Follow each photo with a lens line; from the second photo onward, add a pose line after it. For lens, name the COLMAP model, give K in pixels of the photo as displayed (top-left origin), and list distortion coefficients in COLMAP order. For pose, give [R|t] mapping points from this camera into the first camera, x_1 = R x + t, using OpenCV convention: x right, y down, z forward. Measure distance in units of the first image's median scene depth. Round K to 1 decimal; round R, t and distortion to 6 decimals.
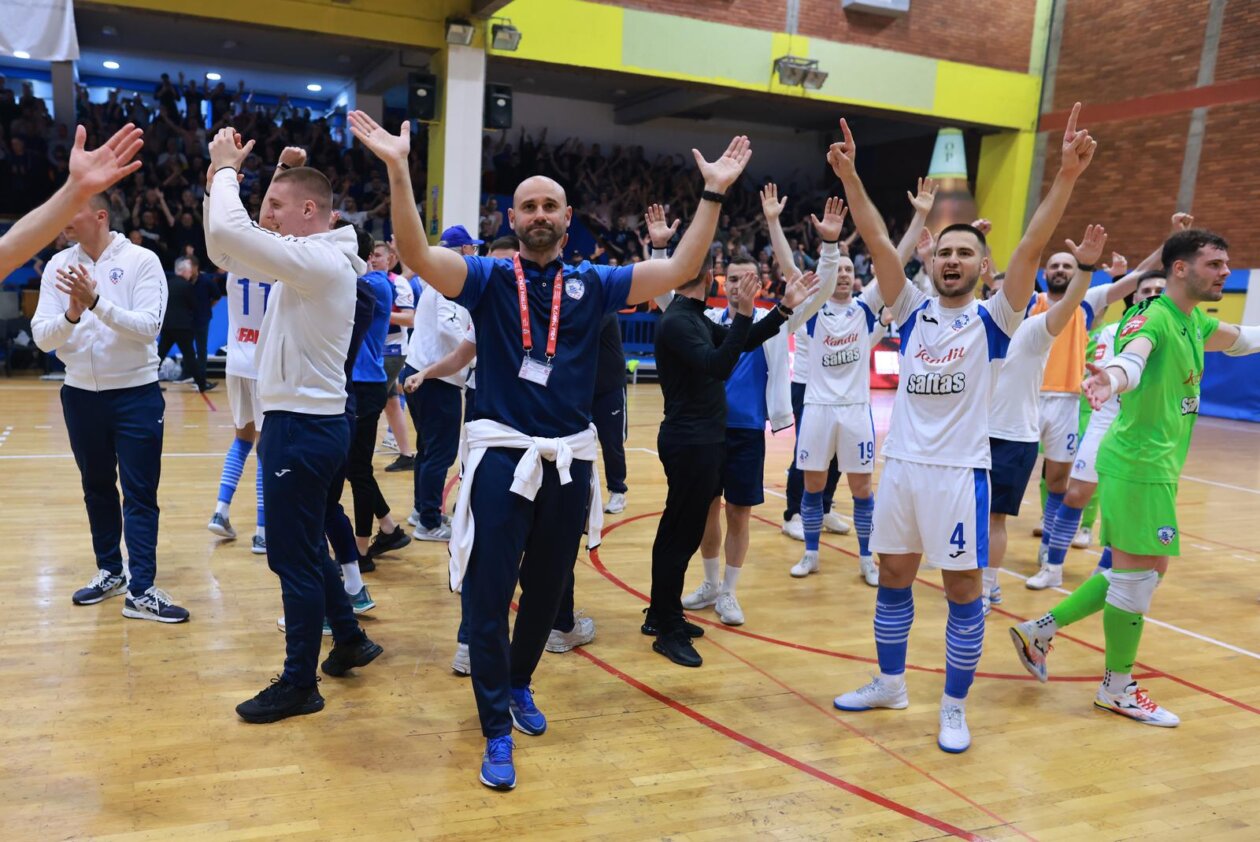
lens RADIAL K [[1033.1, 0, 514.0], [0, 1033.1, 509.0], [0, 0, 1]] dist [-0.041546, 0.039640]
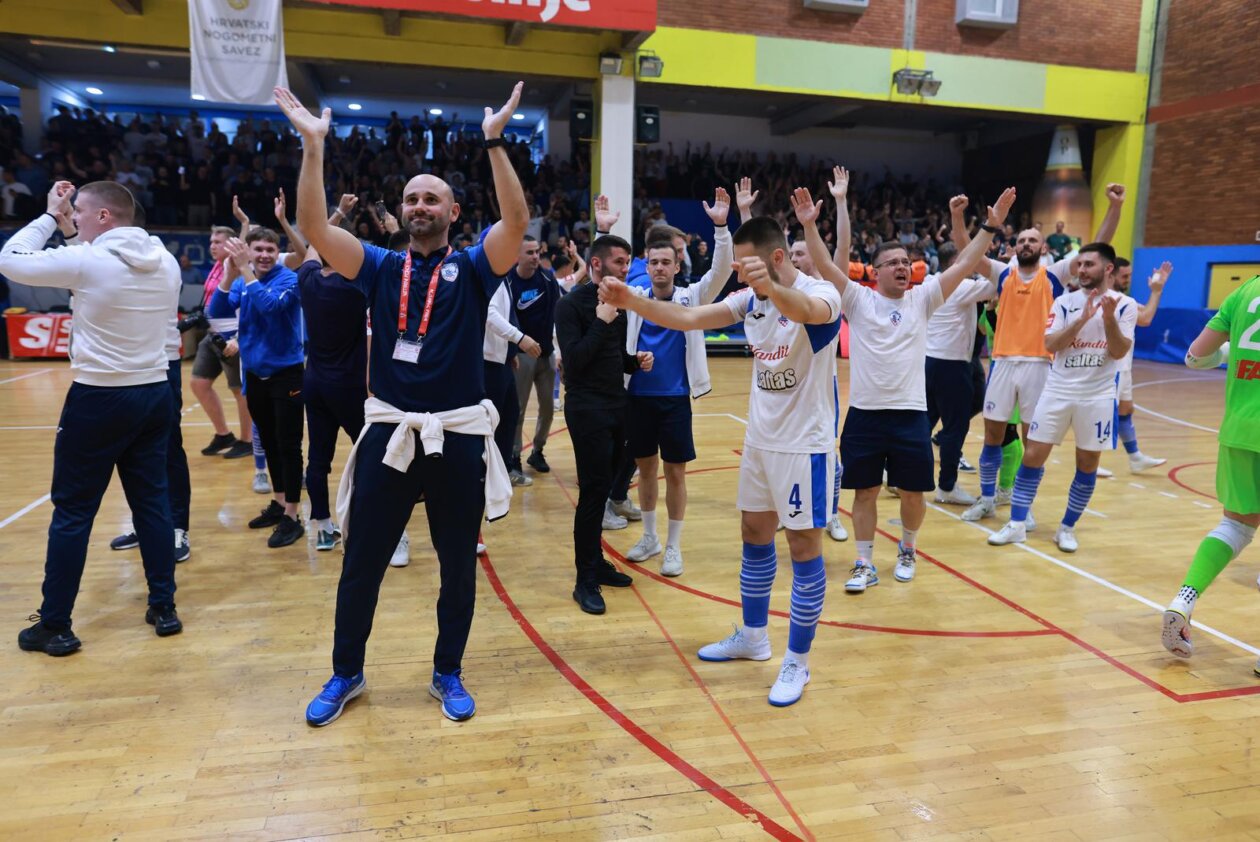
lens RADIAL K [[866.8, 0, 629.0], [0, 866.8, 438.4], [0, 0, 1]] dist [-0.042715, 0.038037]
pose [[0.991980, -0.003391, -0.126353, 0.086070], [-0.000202, 0.999596, -0.028413, -0.002053], [0.126398, 0.028211, 0.991578, 0.022624]]
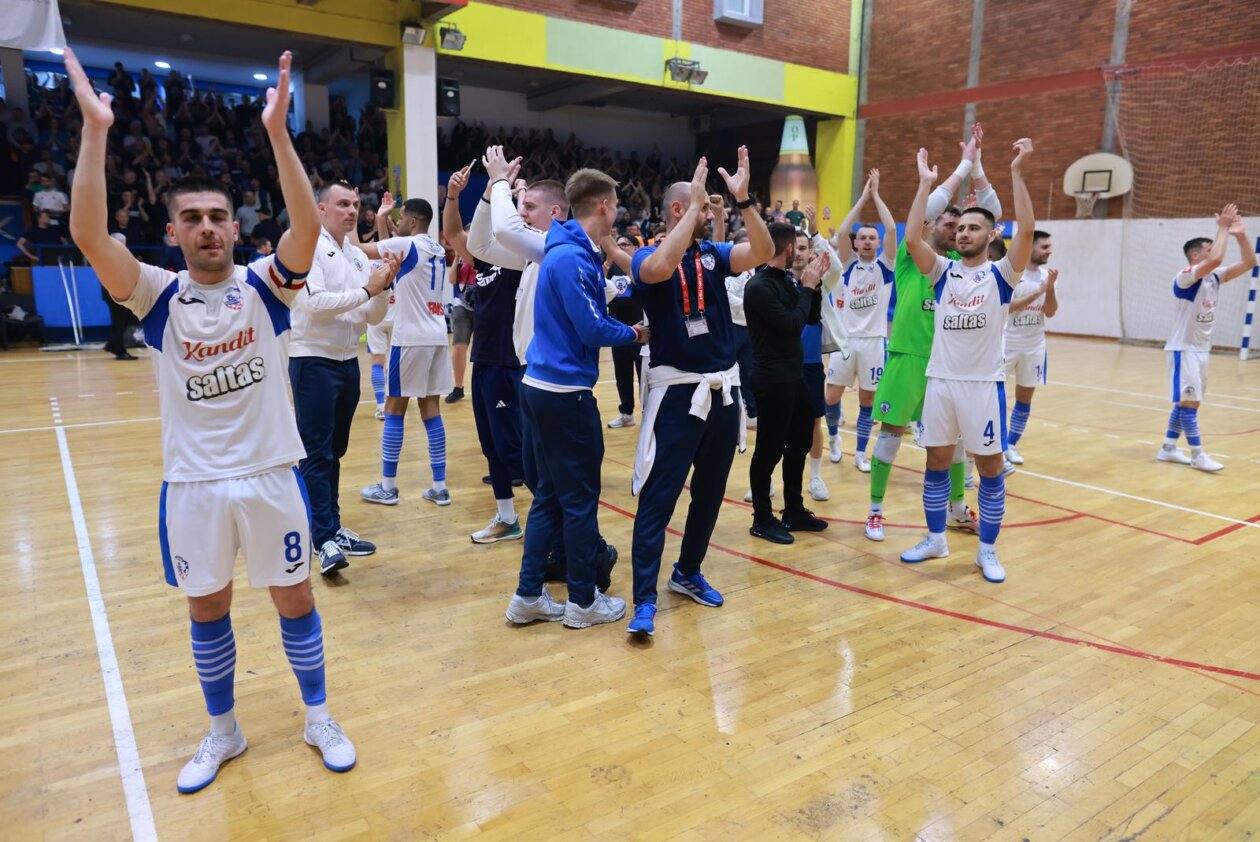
lens RADIAL K [[866.8, 0, 629.0], [0, 866.8, 438.4], [0, 0, 1]] dist [-0.042715, 0.038037]
pose [[0.969698, -0.080261, 0.230748, -0.071680], [0.077757, 0.996773, 0.019937, -0.005324], [-0.231603, -0.001391, 0.972809, -0.008688]]
